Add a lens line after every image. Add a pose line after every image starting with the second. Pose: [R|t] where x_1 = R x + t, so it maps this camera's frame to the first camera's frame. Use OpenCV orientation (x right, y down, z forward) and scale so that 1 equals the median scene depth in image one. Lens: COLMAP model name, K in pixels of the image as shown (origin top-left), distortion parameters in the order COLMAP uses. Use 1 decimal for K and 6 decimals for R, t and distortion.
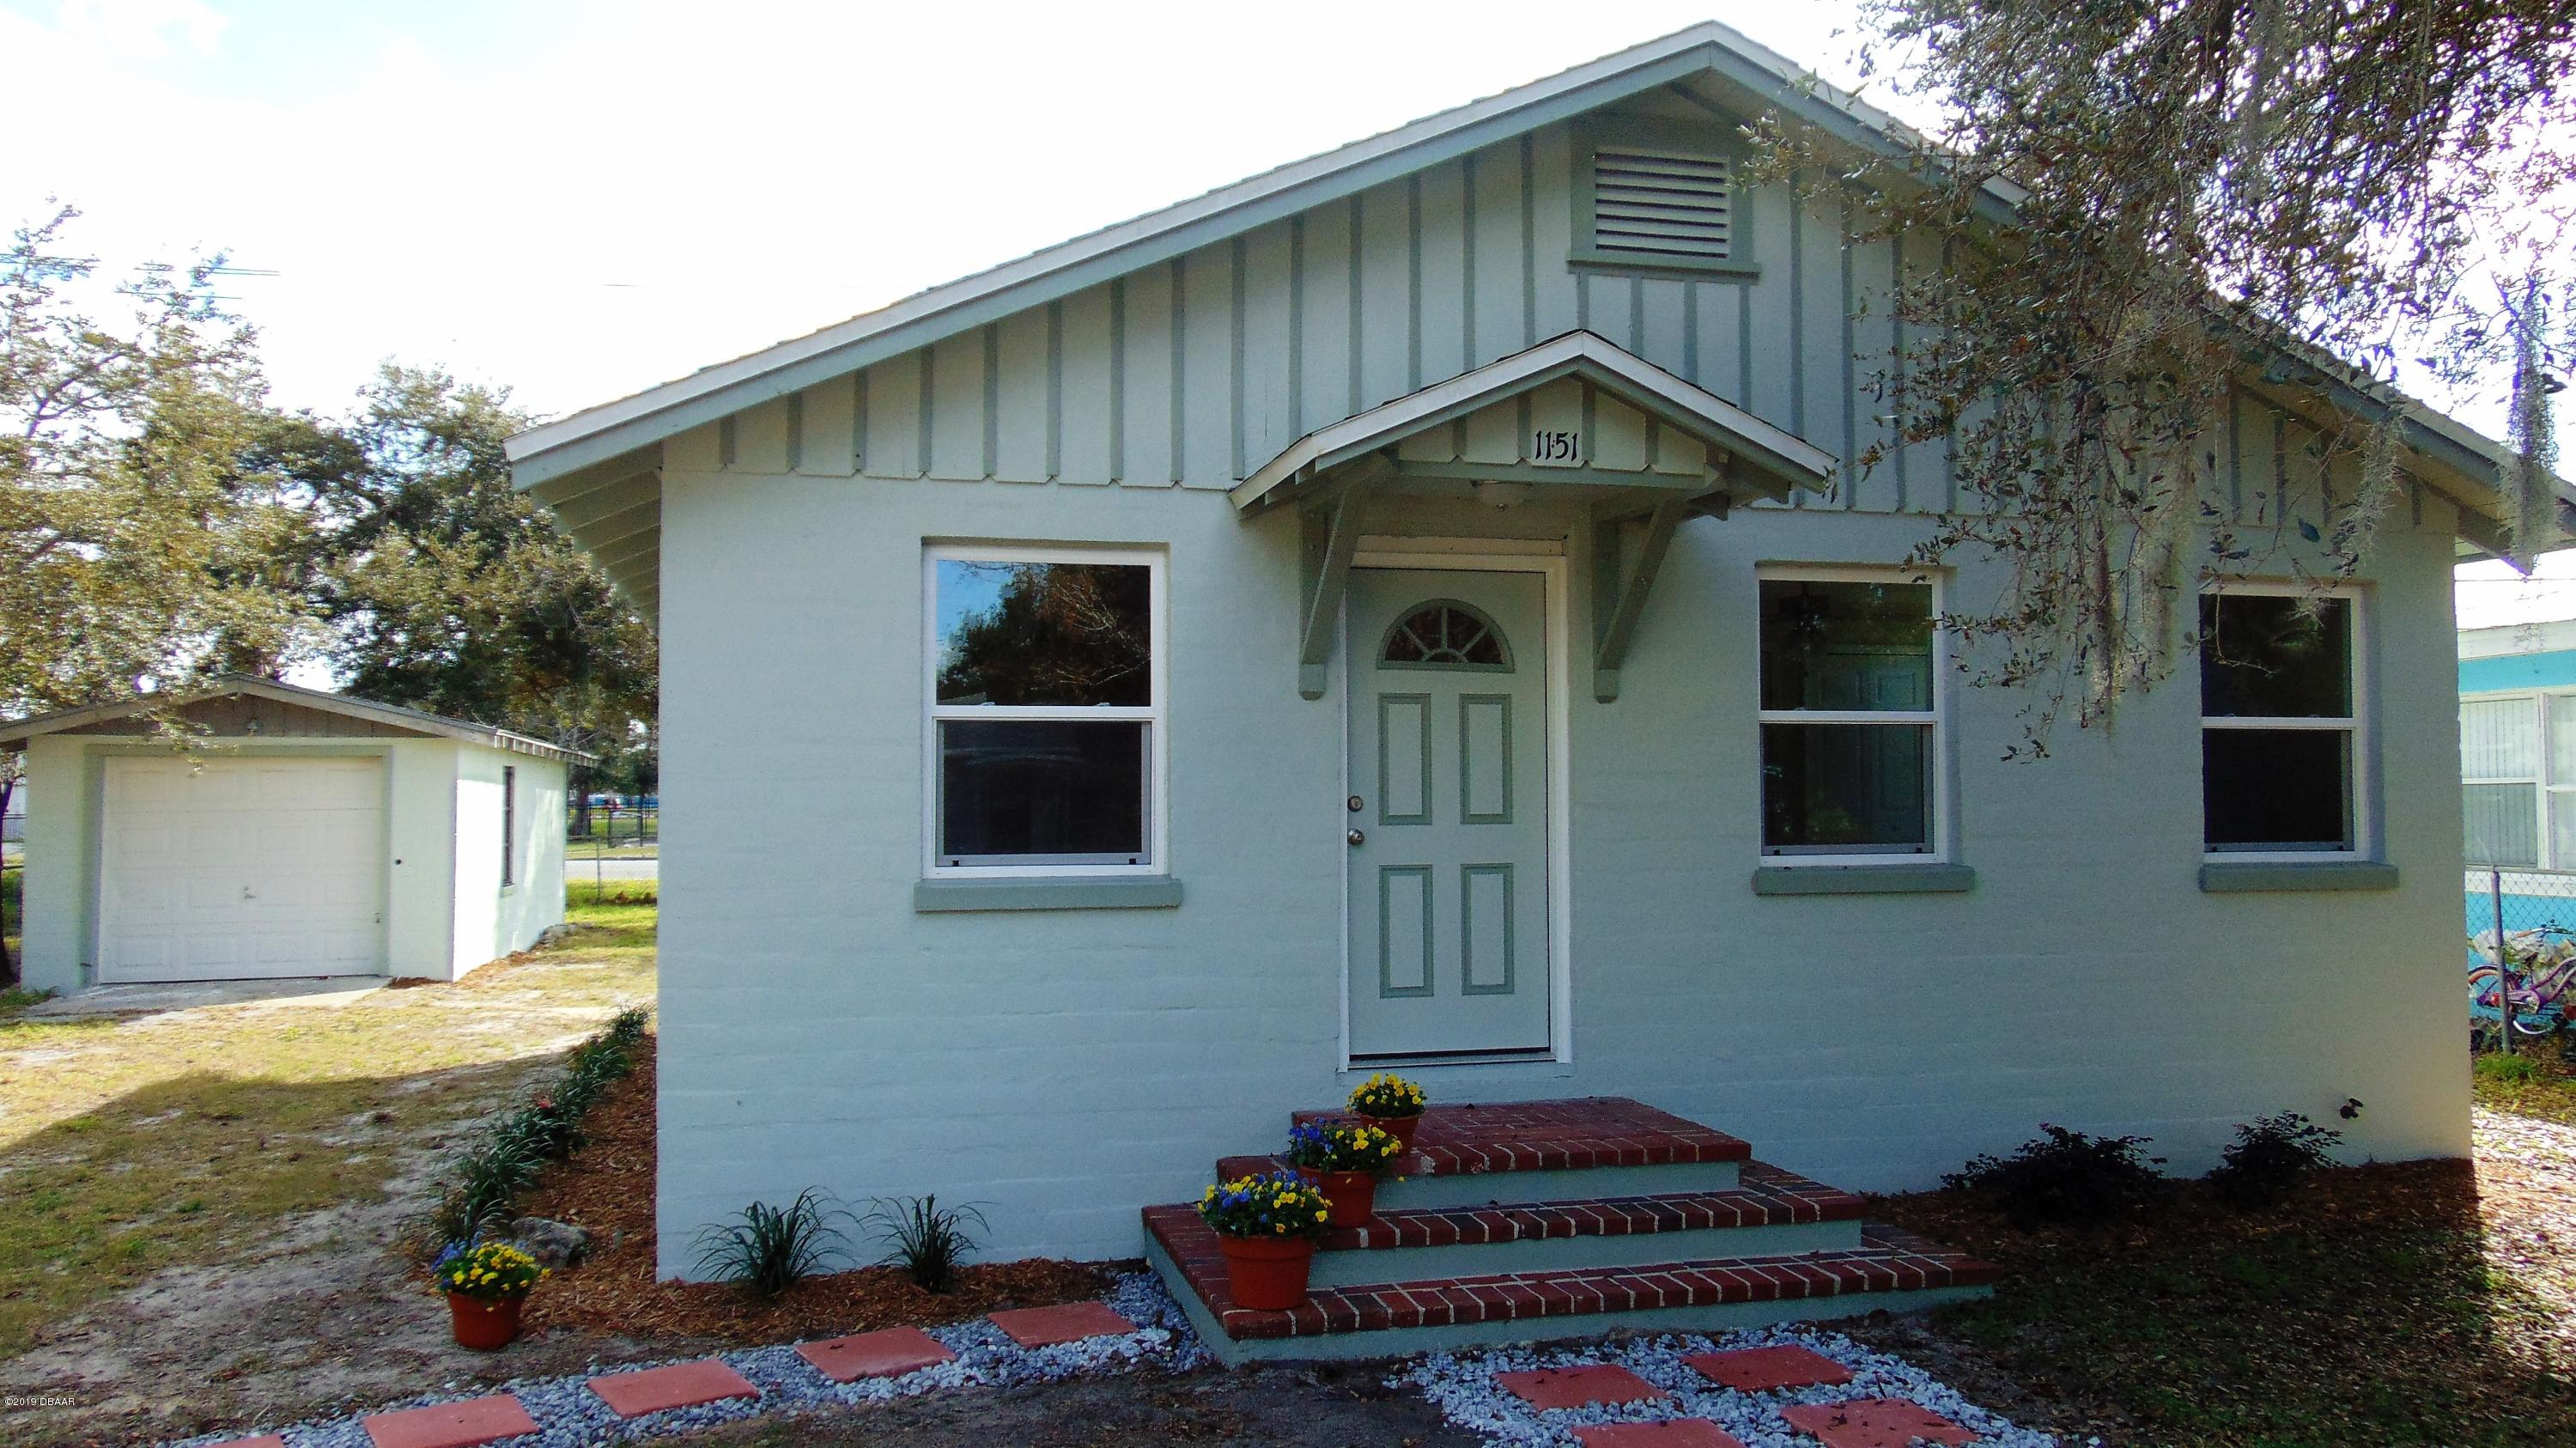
lens RADIAL K [[1927.1, 0, 1288.0], [0, 1927.1, 724.0], [0, 0, 1]] dist [-0.037386, 0.060177]
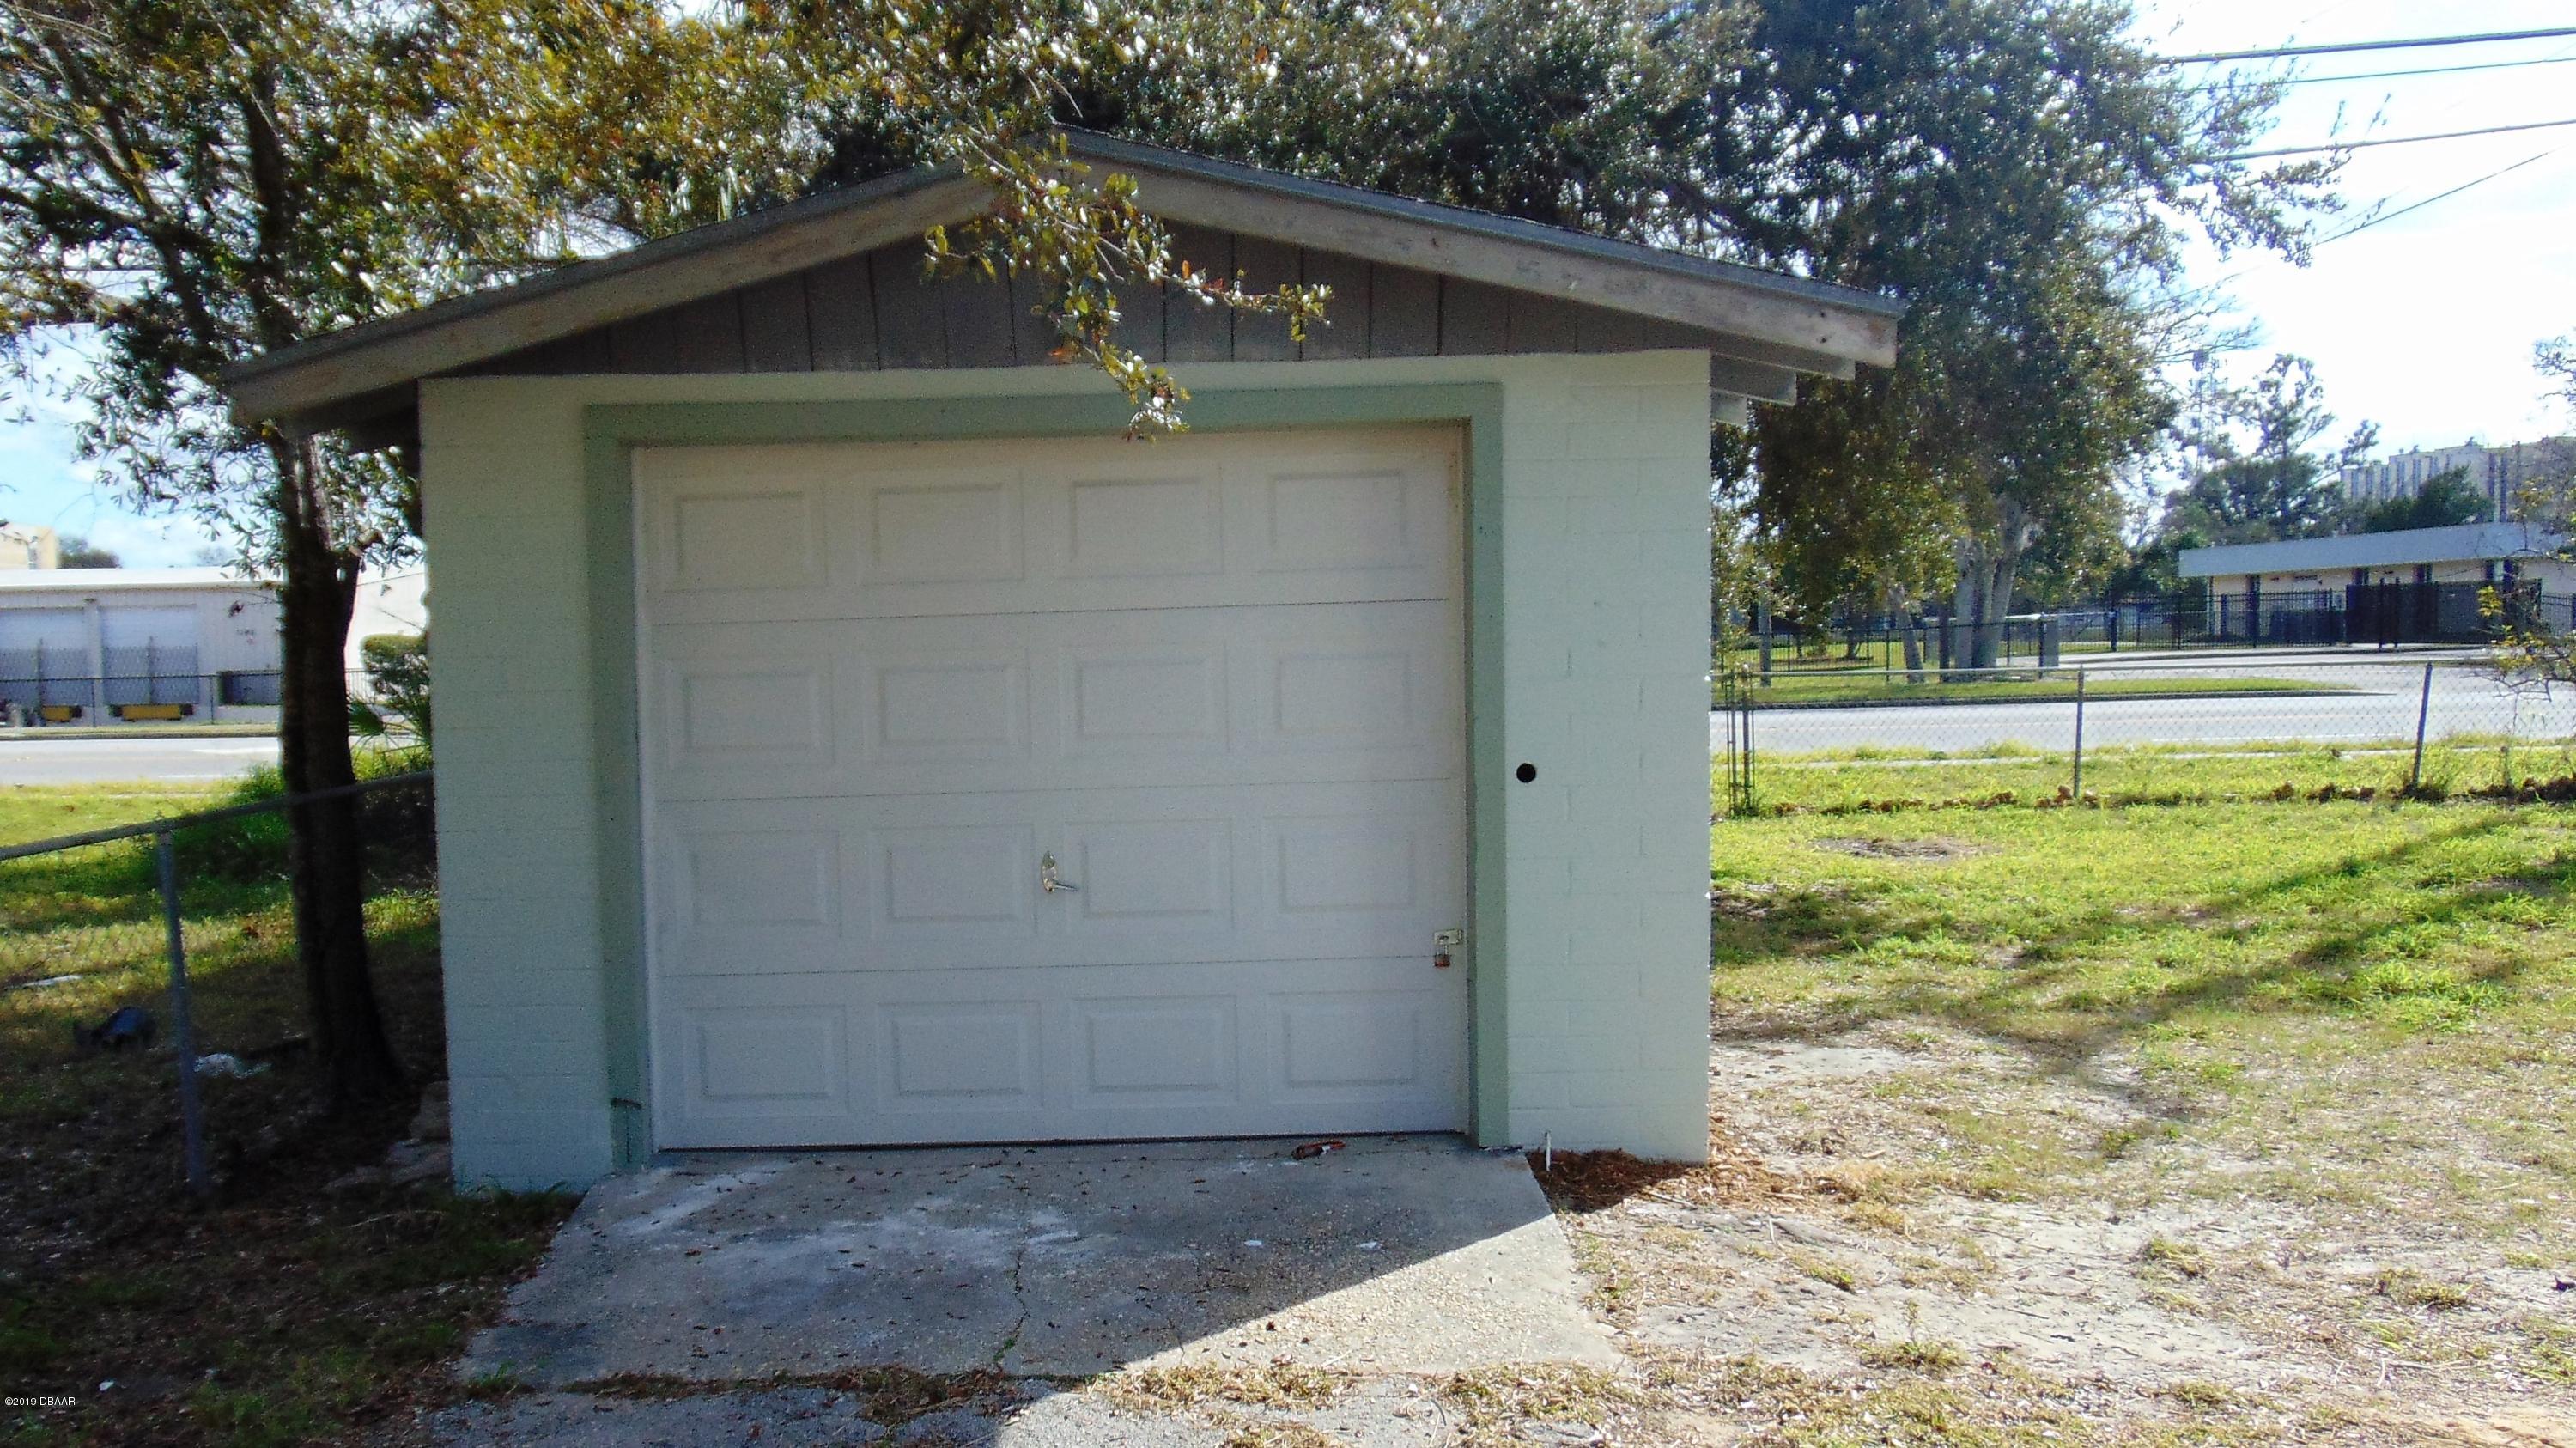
lens RADIAL K [[2098.2, 0, 1315.0], [0, 2098.2, 709.4], [0, 0, 1]] dist [-0.023428, 0.004591]
pose [[0.988057, 0.009223, -0.153813, -1.012308], [0.009998, 0.992266, 0.123723, 0.043040], [0.153764, -0.123784, 0.980324, 1.505868]]
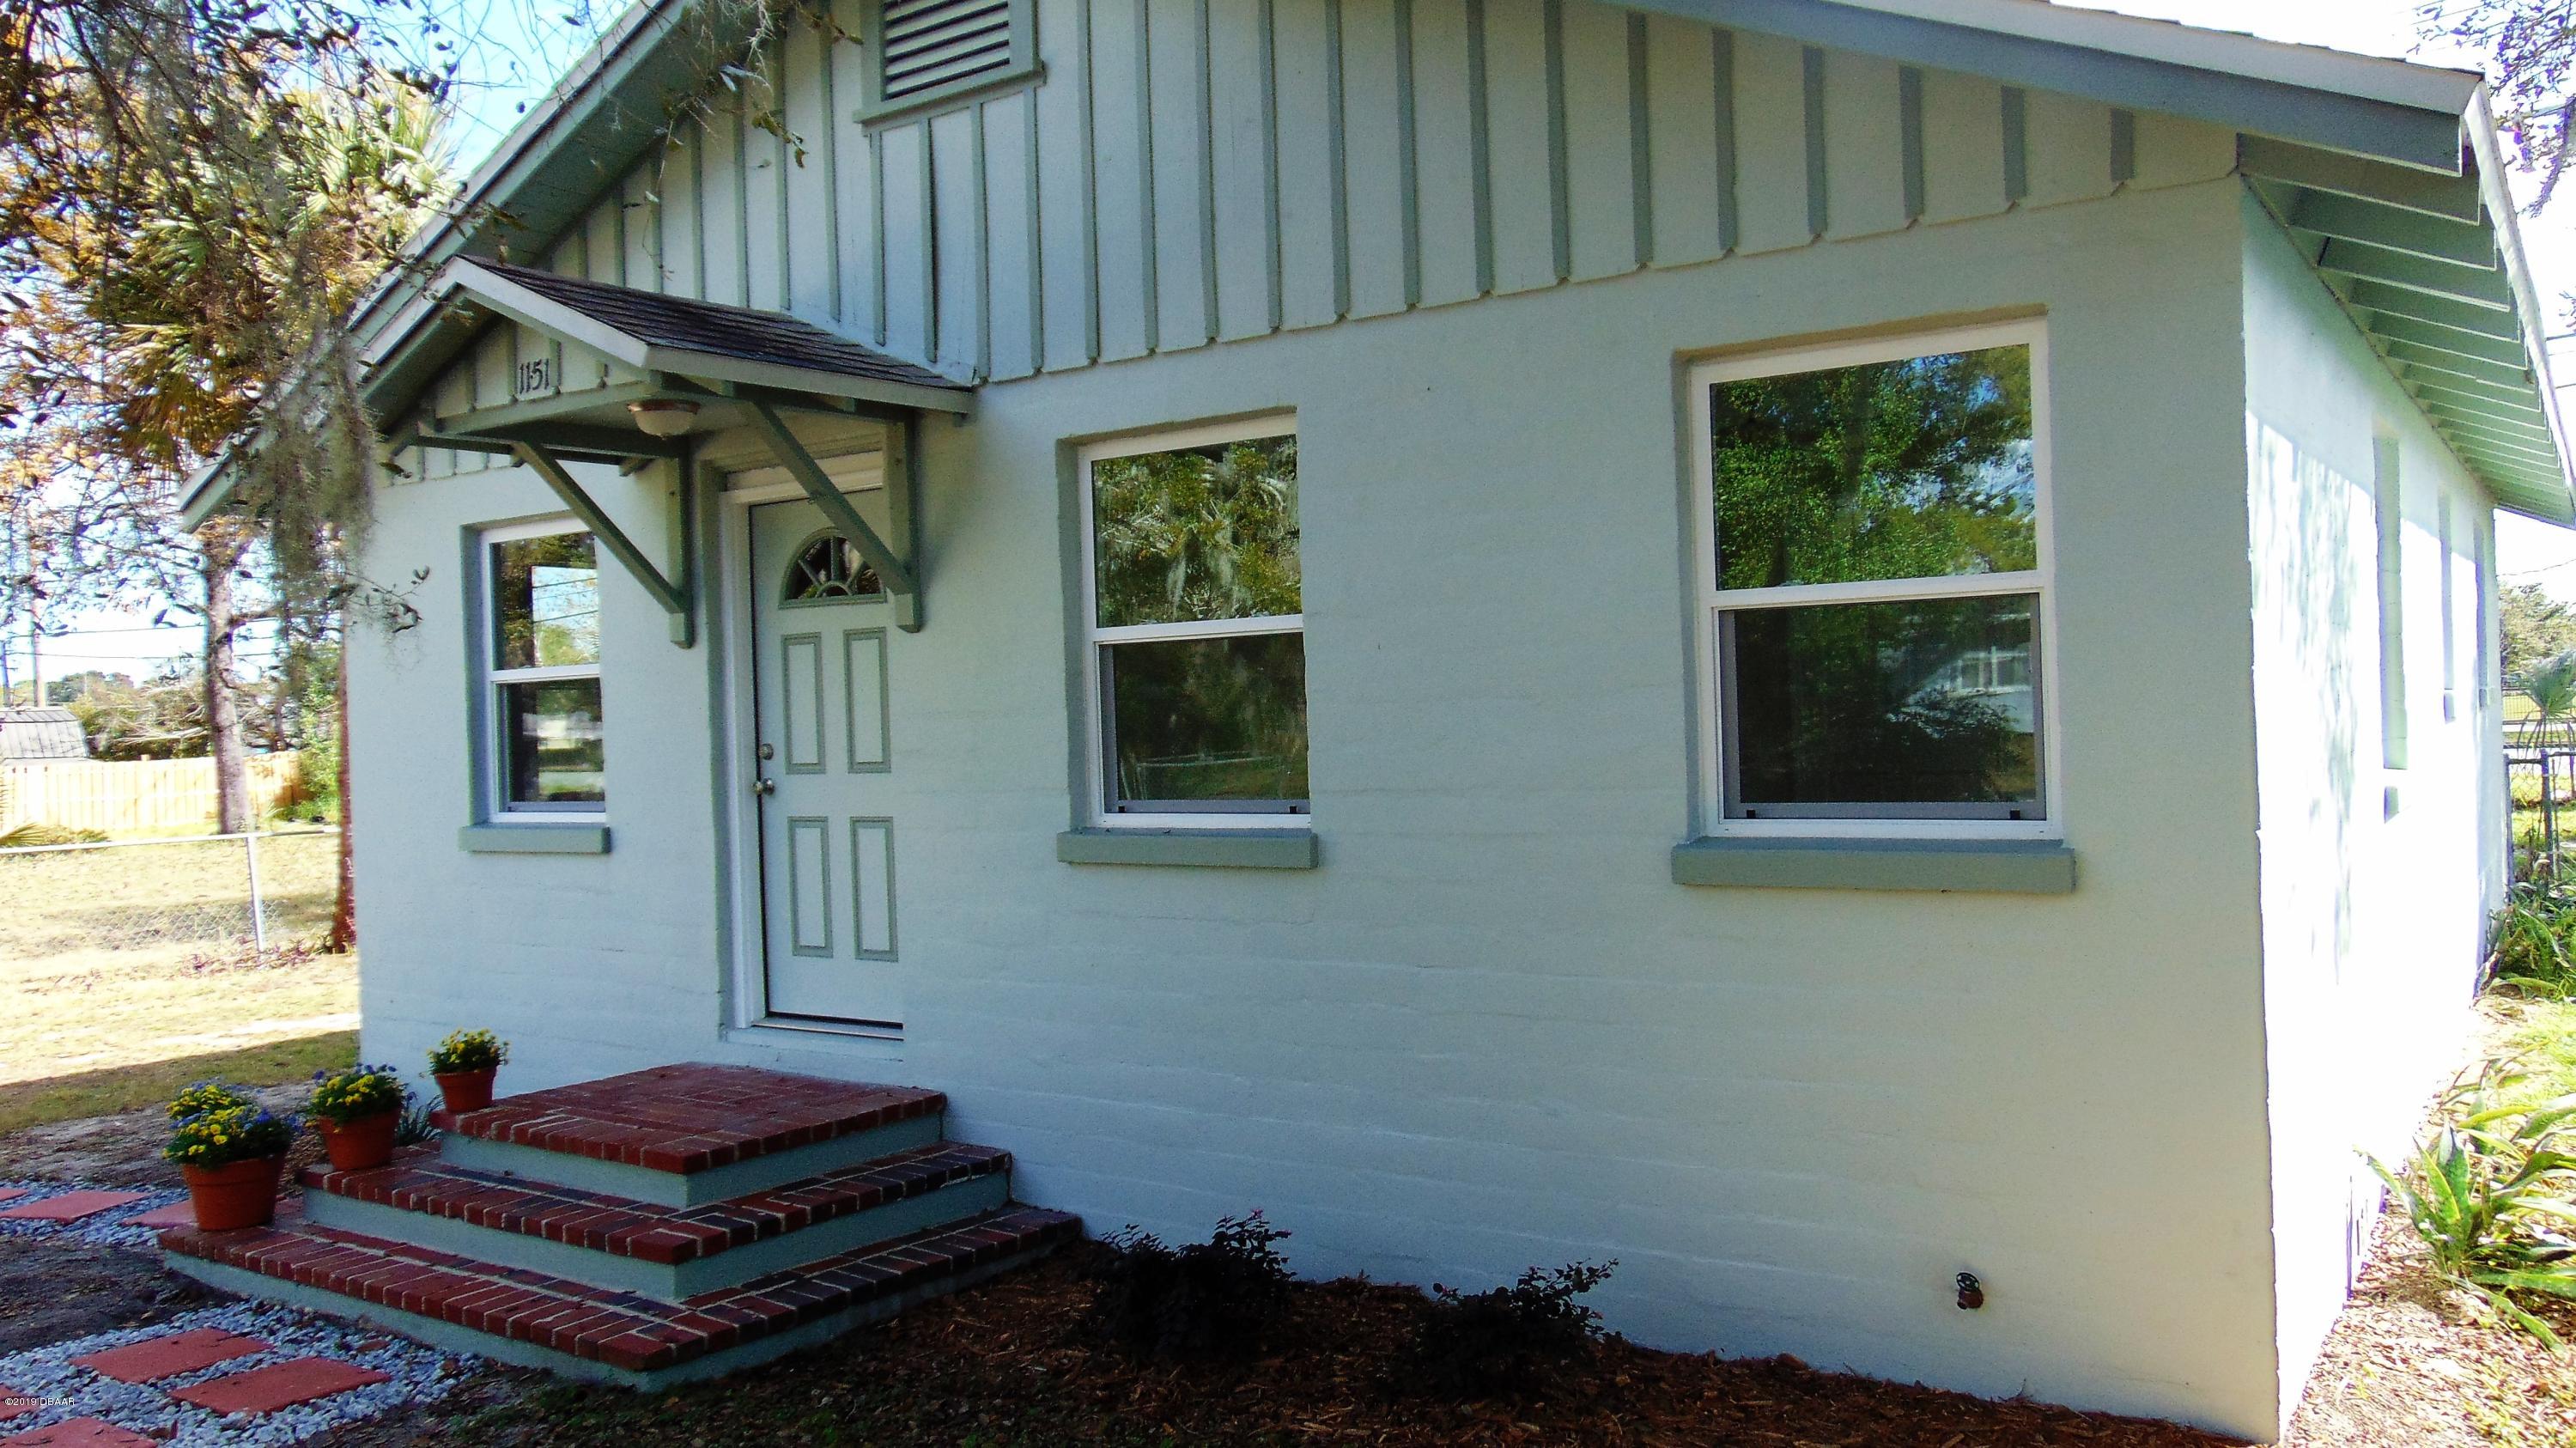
lens RADIAL K [[1924.5, 0, 1280.4], [0, 1924.5, 720.8], [0, 0, 1]] dist [-0.010927, 0.039239]
pose [[0.665585, -0.017348, -0.746121, 0.918069], [0.058424, 0.997873, 0.028916, 0.012890], [0.744032, -0.062837, 0.665182, 0.551470]]
